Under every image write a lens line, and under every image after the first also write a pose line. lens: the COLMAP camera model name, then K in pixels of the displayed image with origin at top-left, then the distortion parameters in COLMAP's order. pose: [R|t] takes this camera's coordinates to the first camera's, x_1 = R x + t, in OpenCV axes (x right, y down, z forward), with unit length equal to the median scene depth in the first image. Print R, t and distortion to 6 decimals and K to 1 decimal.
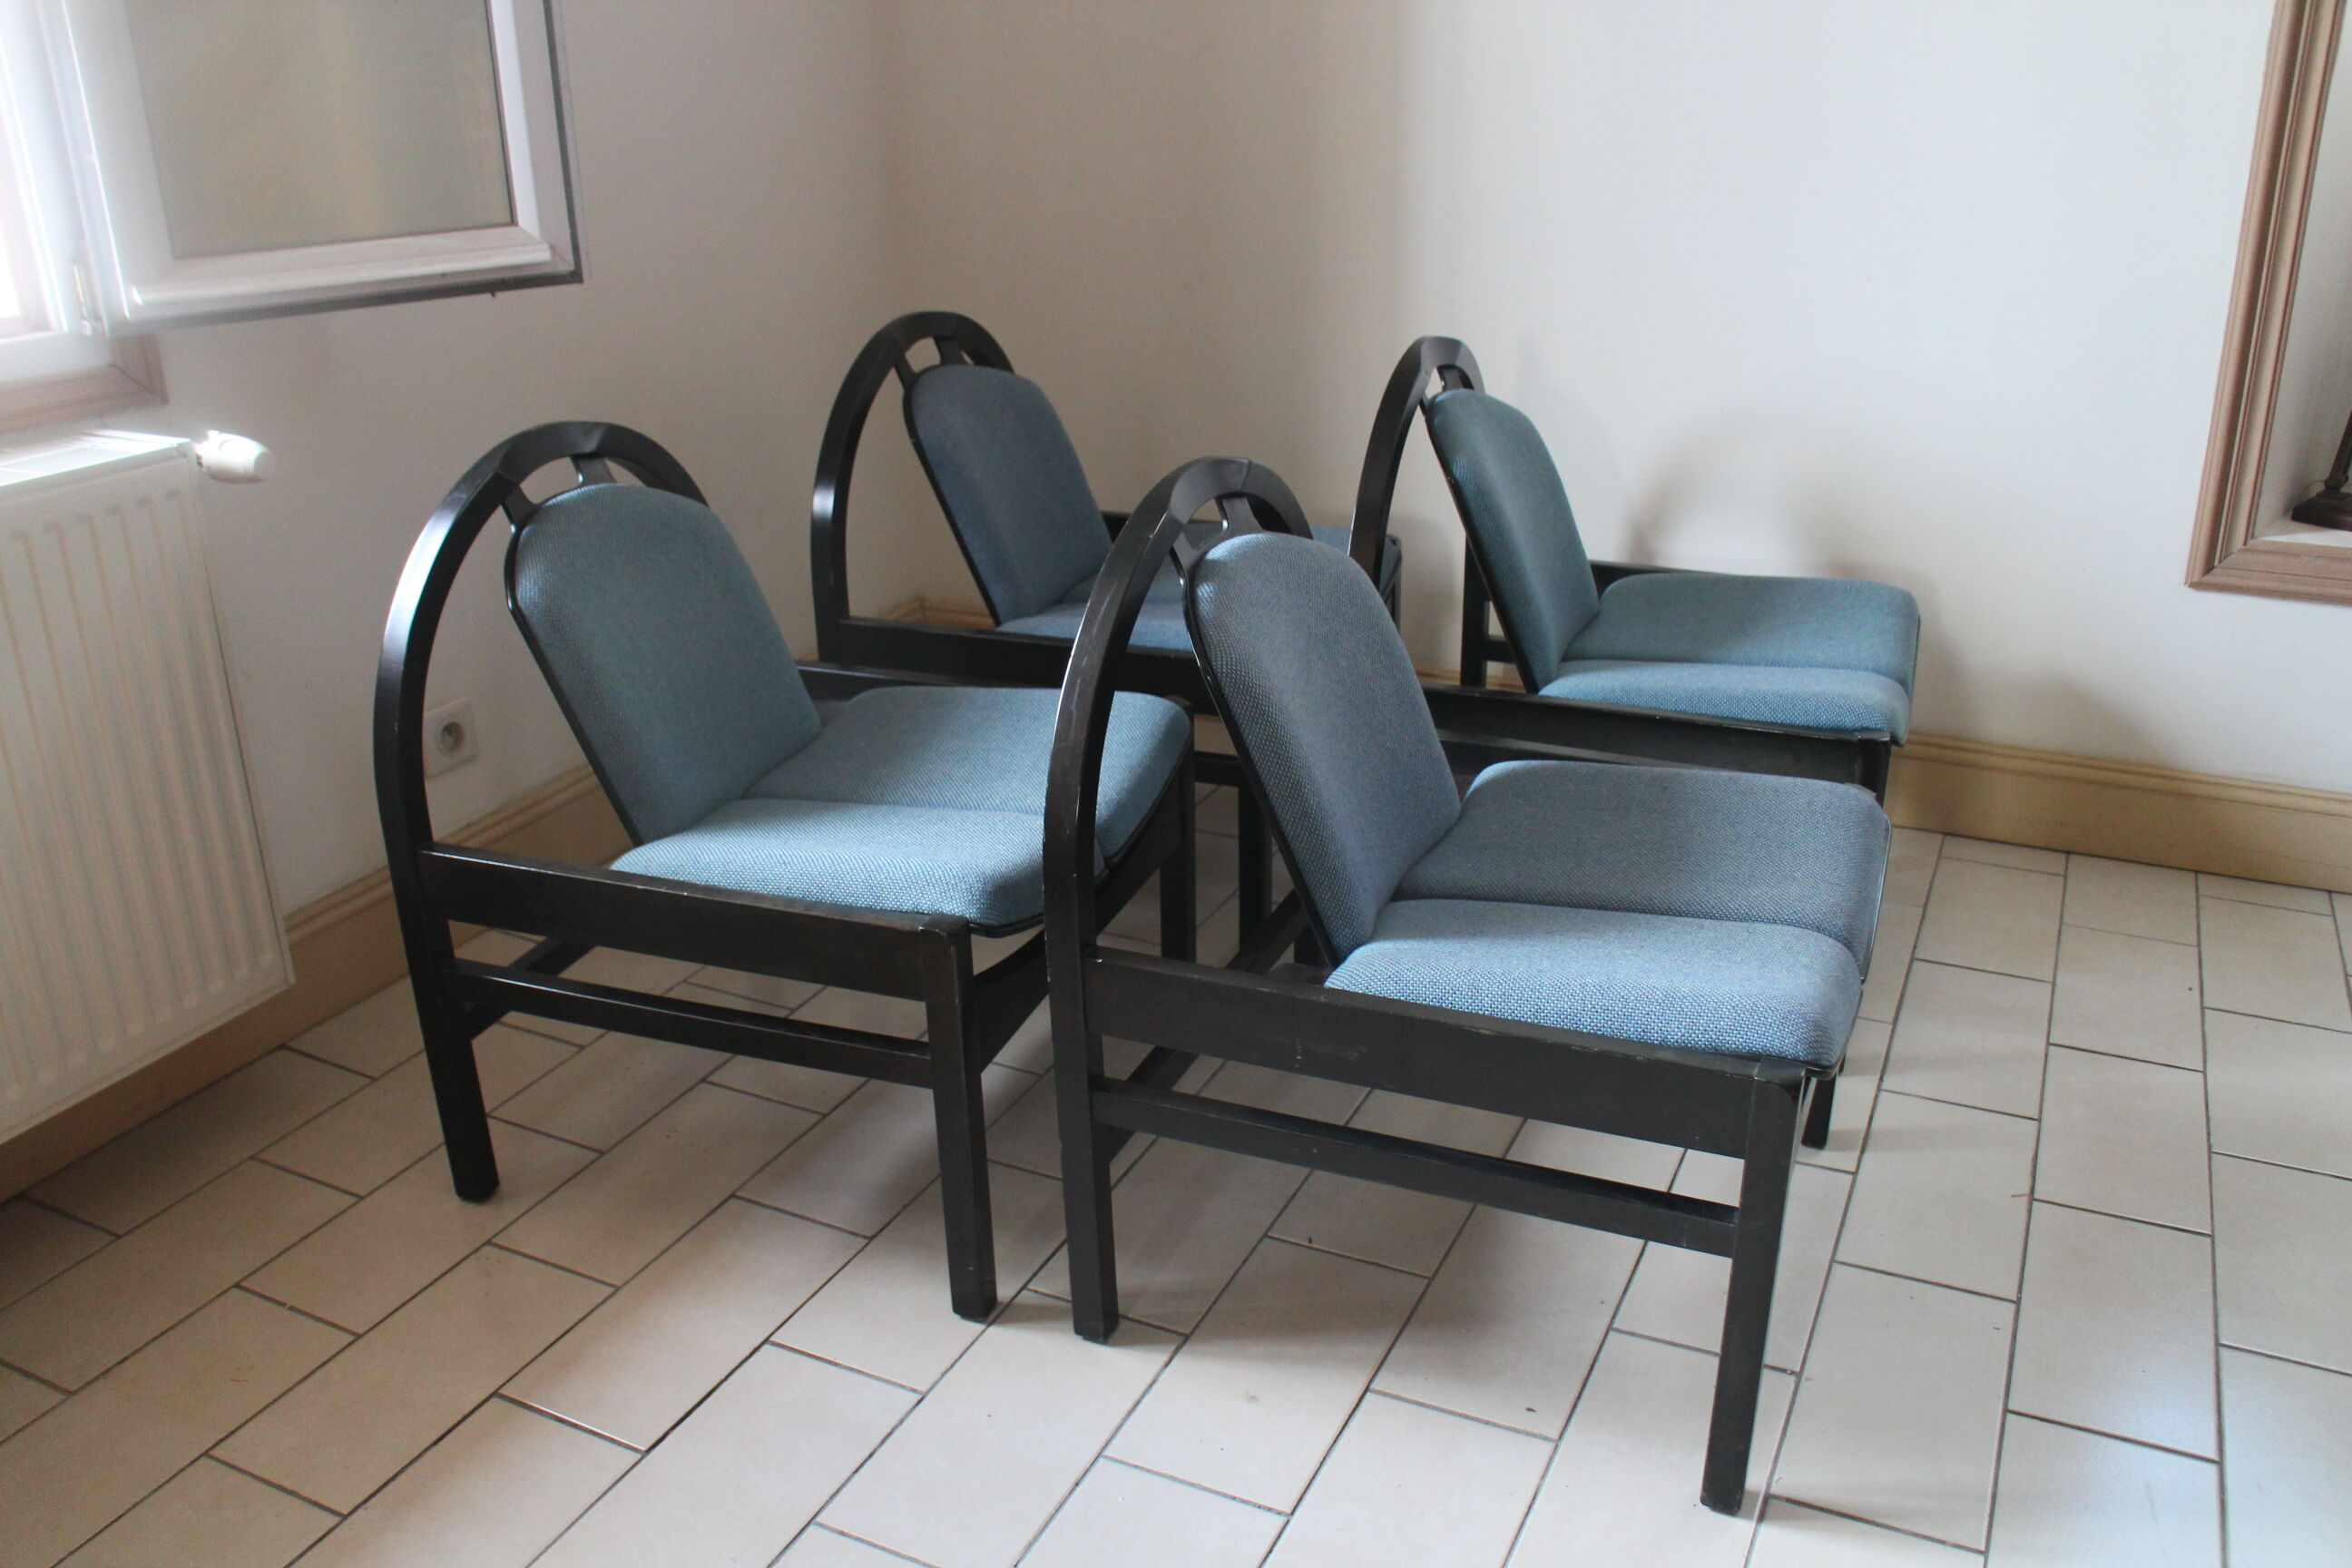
lens RADIAL K [[1934.6, 0, 1185.8], [0, 1934.6, 782.6], [0, 0, 1]] dist [-0.165059, 0.129786]
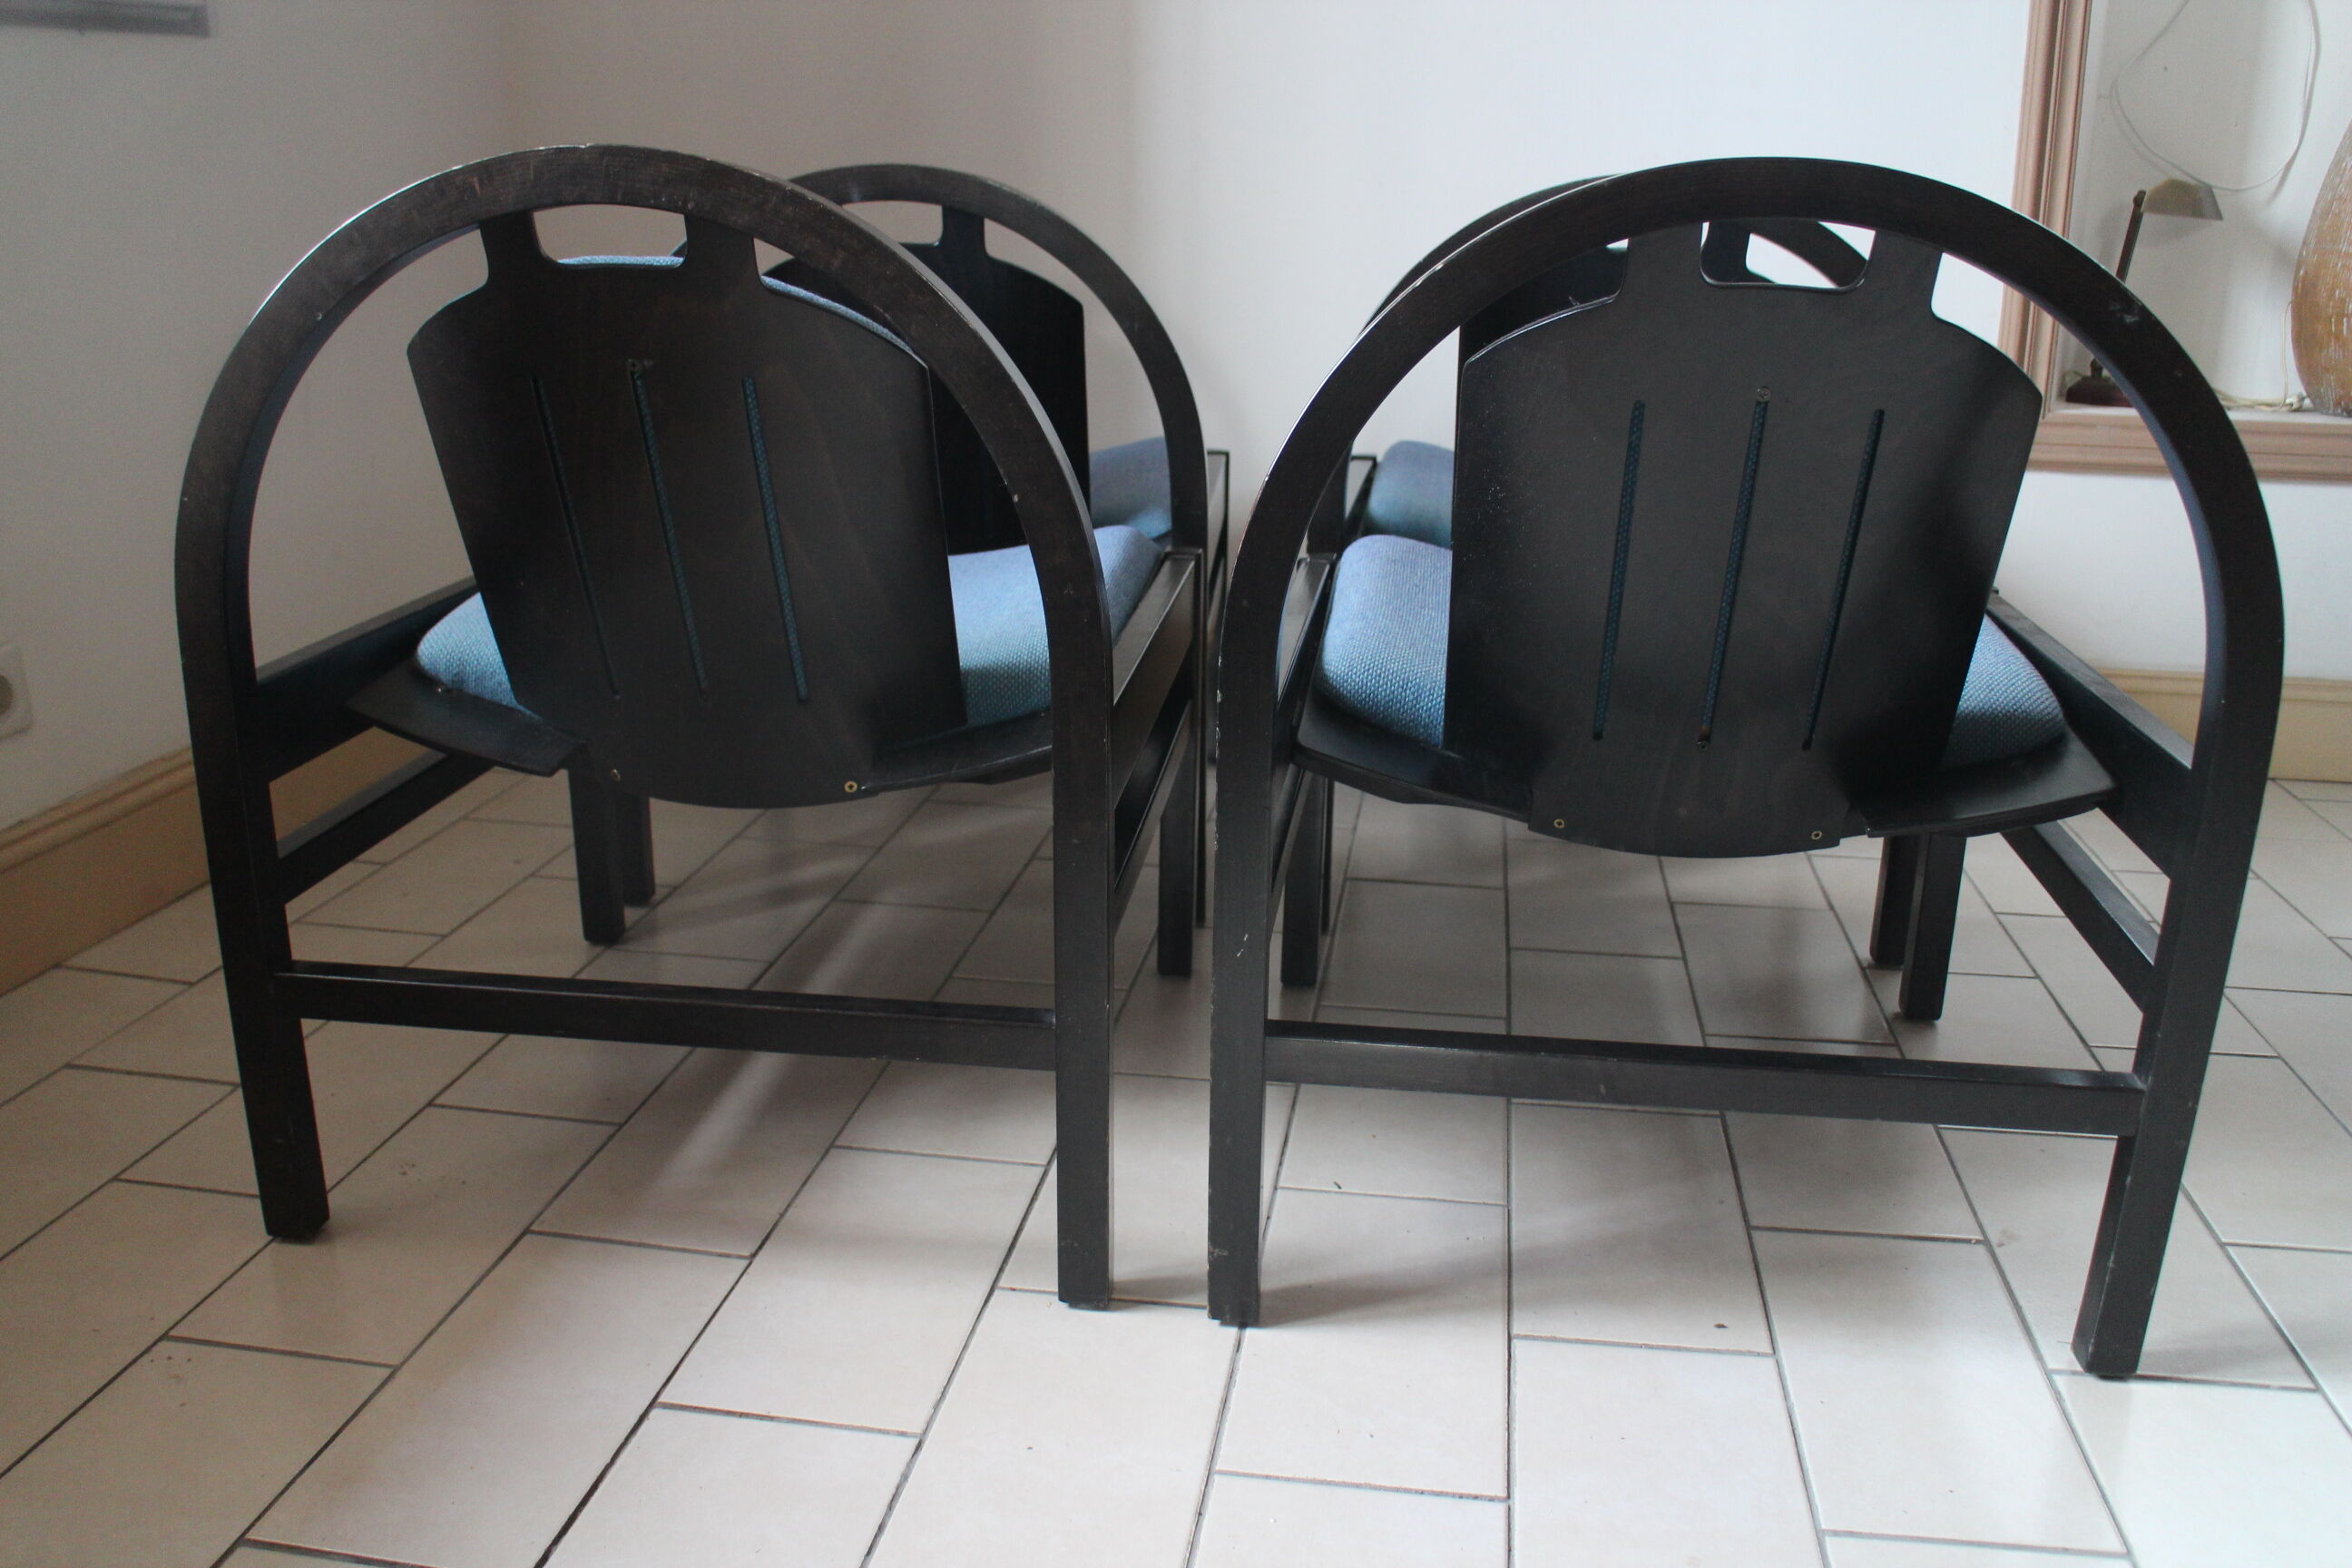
lens RADIAL K [[1934.6, 0, 1185.8], [0, 1934.6, 782.6], [0, 0, 1]] dist [-0.165059, 0.129786]
pose [[0.957072, -0.060926, 0.283374, -0.202862], [0.086326, 0.993208, -0.078015, 0.134736], [-0.276696, 0.099129, 0.955831, 0.268231]]
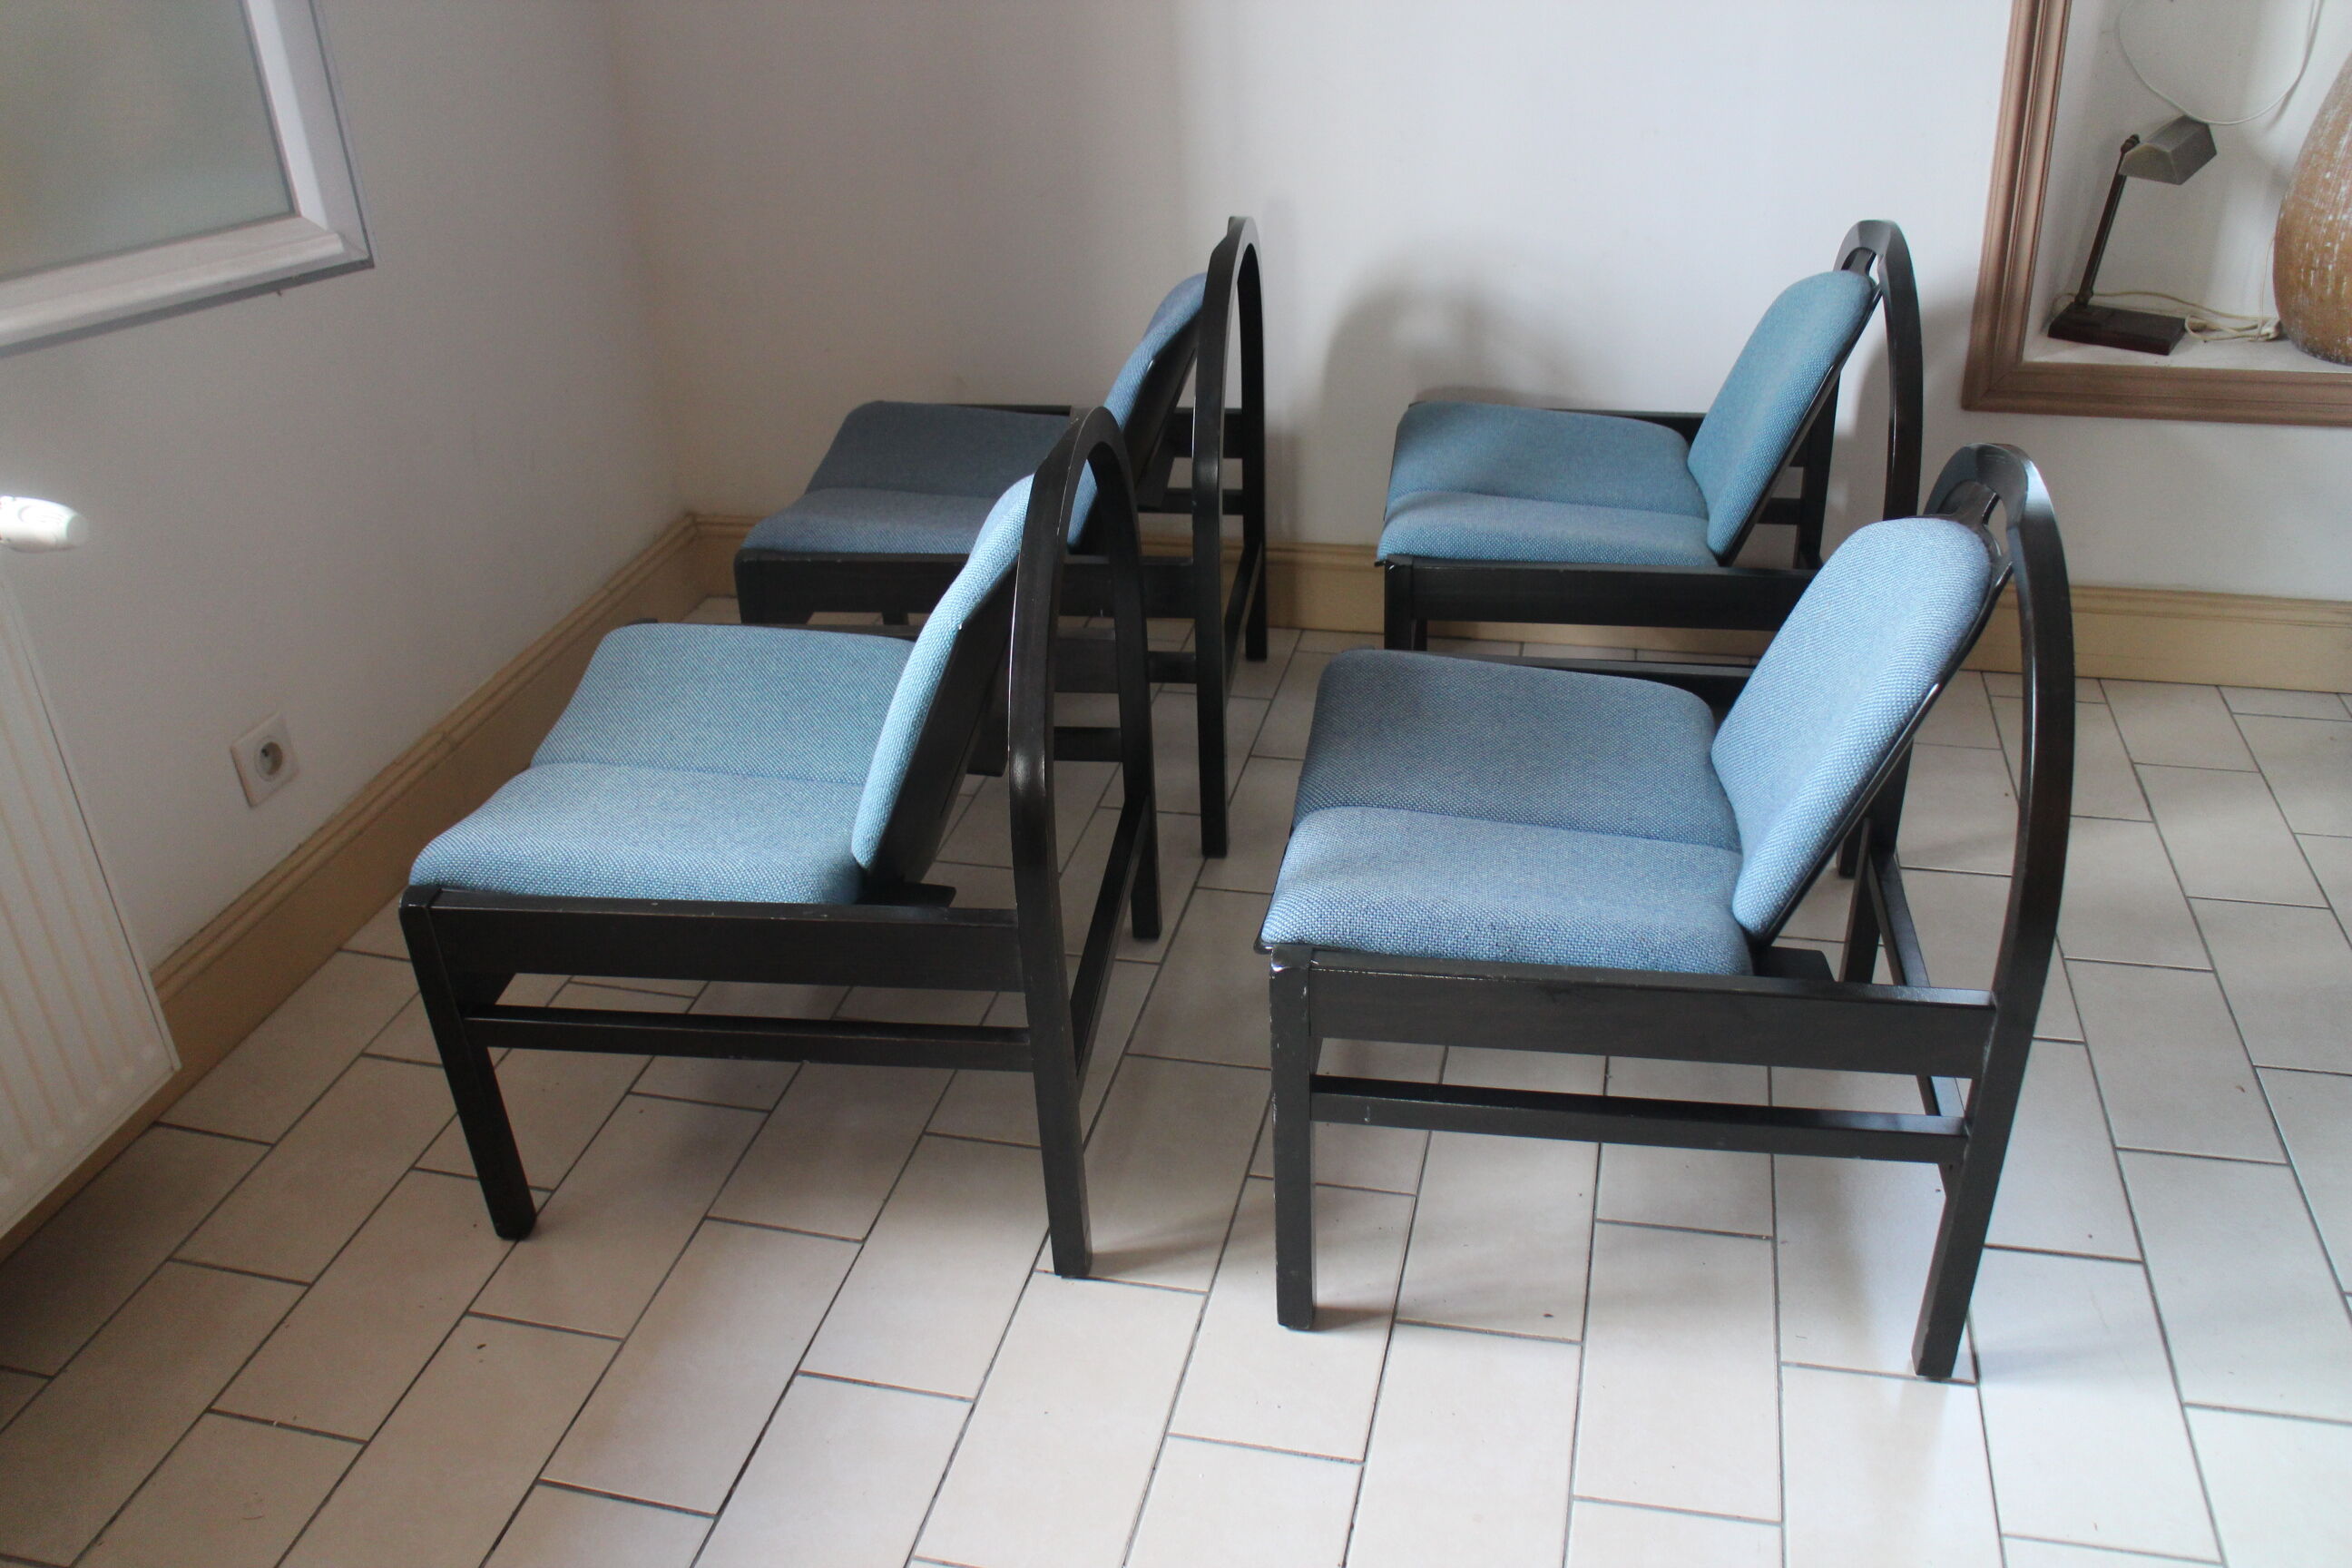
lens RADIAL K [[1934.6, 0, 1185.8], [0, 1934.6, 782.6], [0, 0, 1]] dist [-0.165059, 0.129786]
pose [[0.976447, -0.128253, 0.173500, -0.144822], [0.106607, 0.985921, 0.128824, -0.109221], [-0.187580, -0.107293, 0.976372, 0.023007]]
